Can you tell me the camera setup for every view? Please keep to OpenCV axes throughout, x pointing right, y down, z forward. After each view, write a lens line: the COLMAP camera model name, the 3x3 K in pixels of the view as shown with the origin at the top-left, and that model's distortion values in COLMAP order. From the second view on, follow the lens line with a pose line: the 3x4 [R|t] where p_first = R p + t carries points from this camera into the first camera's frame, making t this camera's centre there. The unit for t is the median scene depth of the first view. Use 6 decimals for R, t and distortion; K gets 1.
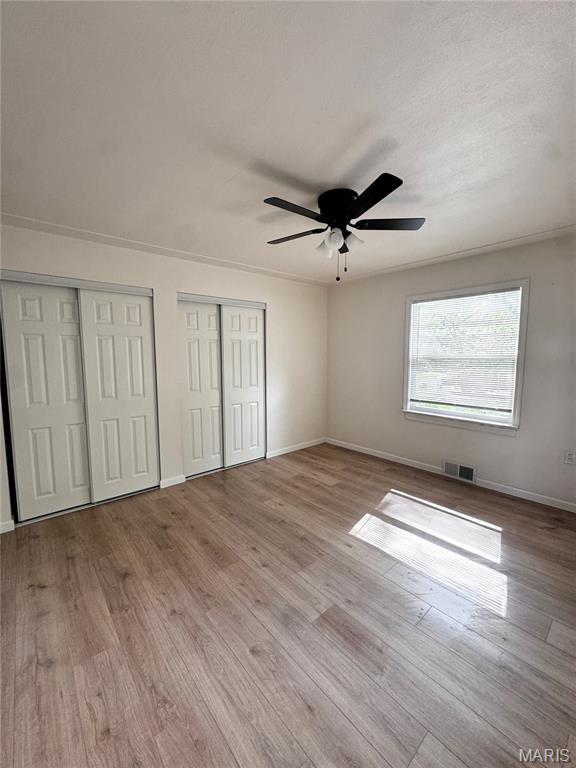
lens RADIAL K [[309.0, 0, 289.6], [0, 309.0, 382.7], [0, 0, 1]] dist [-0.001157, -0.000142]
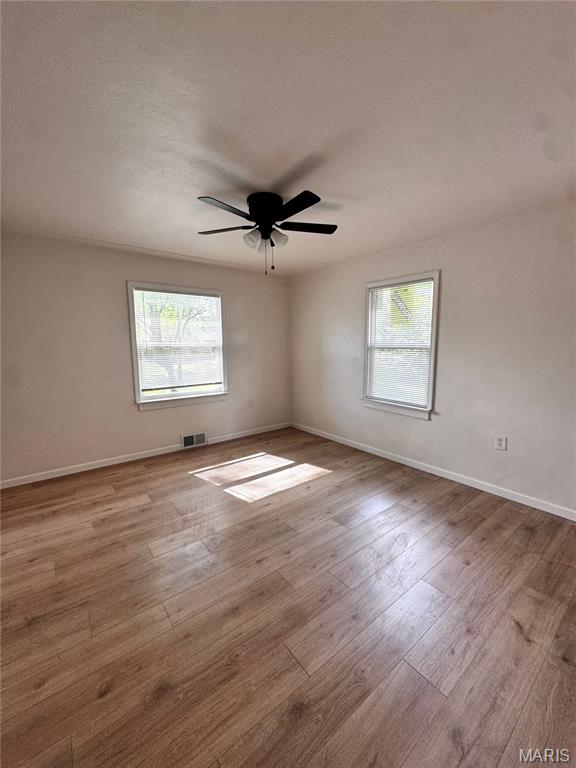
lens RADIAL K [[309.0, 0, 289.6], [0, 309.0, 382.7], [0, 0, 1]] dist [-0.001157, -0.000142]
pose [[0.051919, -0.122810, 0.991071, -0.689904], [0.099133, 0.988142, 0.117254, -0.045271], [-0.993719, 0.092161, 0.063478, 0.607564]]
